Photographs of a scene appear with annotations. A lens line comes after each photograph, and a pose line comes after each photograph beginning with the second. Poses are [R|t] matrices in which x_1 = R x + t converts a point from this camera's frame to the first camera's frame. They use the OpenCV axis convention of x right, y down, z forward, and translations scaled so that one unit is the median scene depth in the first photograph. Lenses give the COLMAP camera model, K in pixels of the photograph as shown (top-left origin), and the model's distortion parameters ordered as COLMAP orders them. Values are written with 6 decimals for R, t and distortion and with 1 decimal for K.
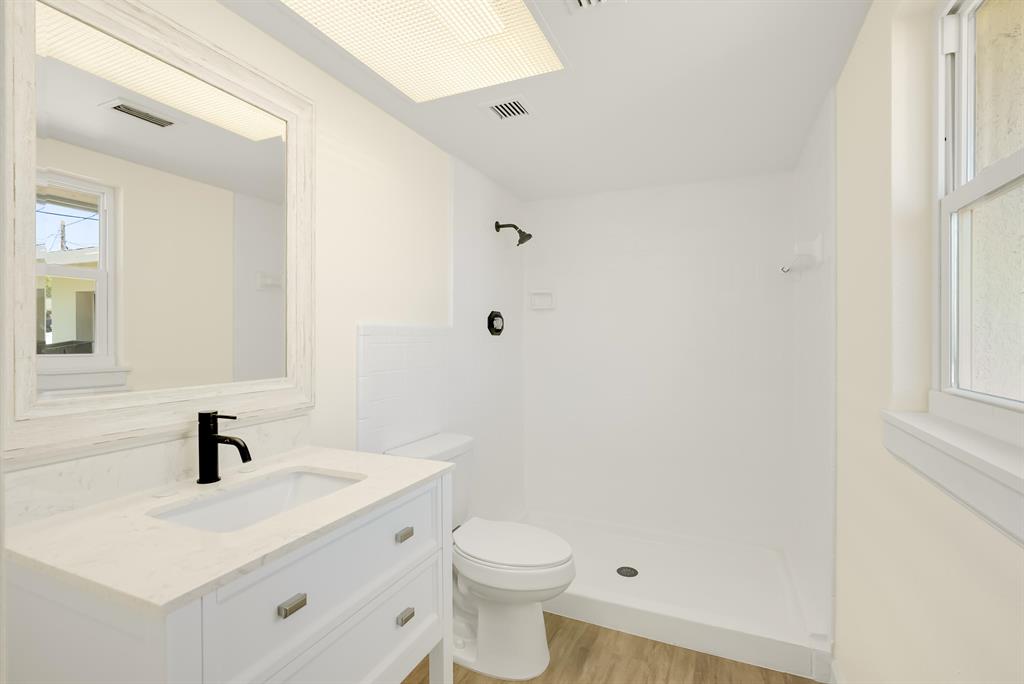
lens RADIAL K [[479.8, 0, 510.7], [0, 479.8, 336.9], [0, 0, 1]] dist [-0.006934, 0.001790]
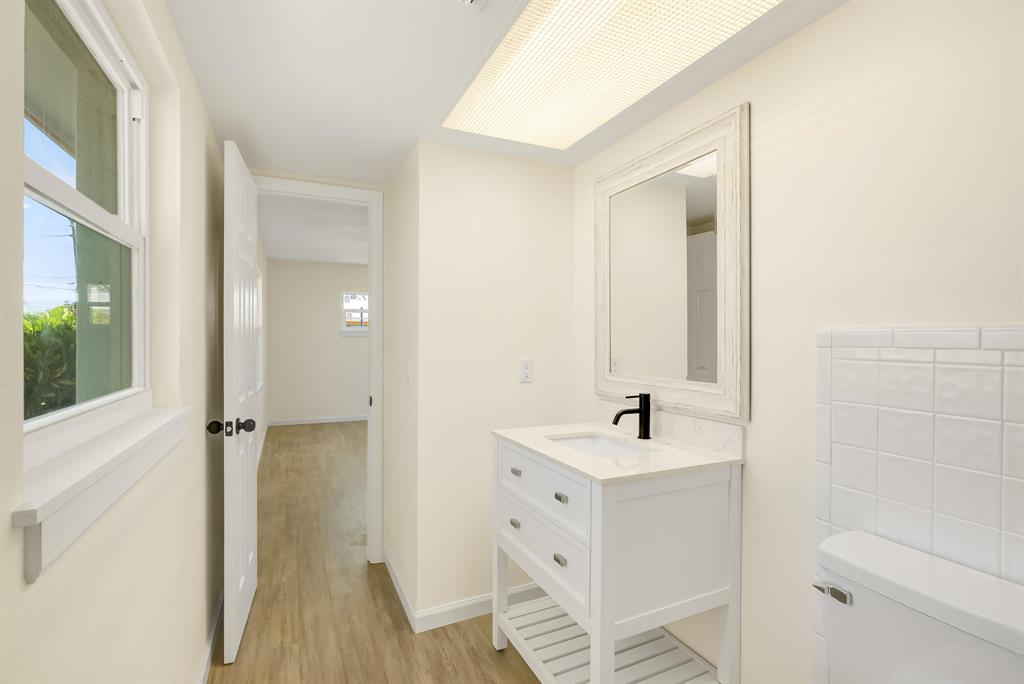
lens RADIAL K [[479.8, 0, 512.1], [0, 479.8, 342.3], [0, 0, 1]] dist [-0.006934, 0.001790]
pose [[-0.656679, 0.003181, -0.754163, 0.741381], [-0.003953, 0.999963, 0.007659, -0.018320], [0.754159, 0.008010, -0.656642, 1.525053]]
